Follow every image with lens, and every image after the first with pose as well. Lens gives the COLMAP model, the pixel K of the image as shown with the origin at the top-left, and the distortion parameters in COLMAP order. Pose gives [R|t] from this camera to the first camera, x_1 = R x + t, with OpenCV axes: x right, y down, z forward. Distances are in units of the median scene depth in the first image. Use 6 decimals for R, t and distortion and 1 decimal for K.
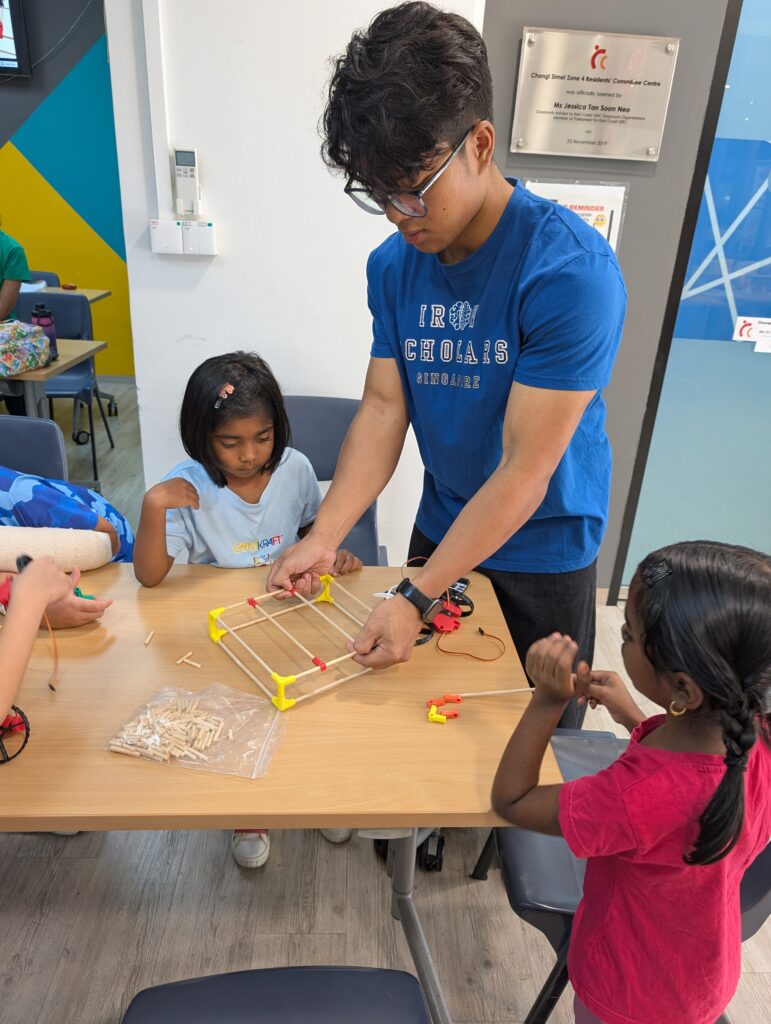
lens RADIAL K [[717.6, 0, 386.1], [0, 717.6, 512.0], [0, 0, 1]] dist [-0.010049, -0.010212]
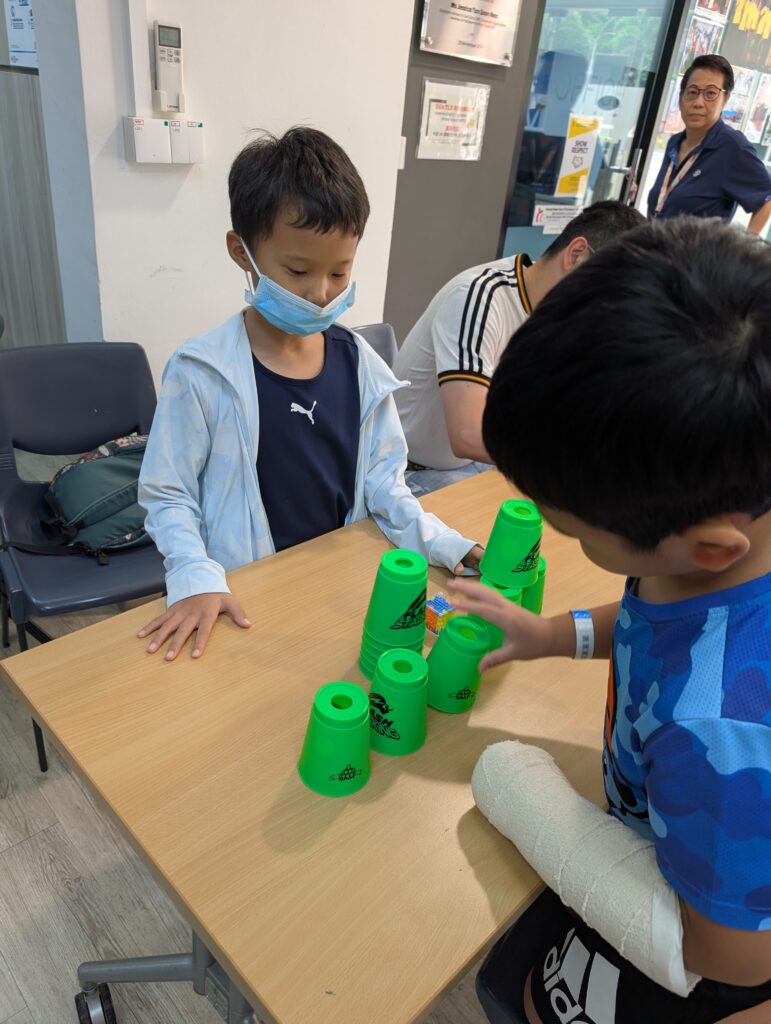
lens RADIAL K [[717.6, 0, 385.8], [0, 717.6, 514.2], [0, 0, 1]] dist [-0.010049, -0.010212]
pose [[0.774657, -0.294831, 0.559447, -0.617264], [0.211315, 0.954499, 0.210422, -0.096459], [-0.596030, -0.044786, 0.801712, 0.185311]]
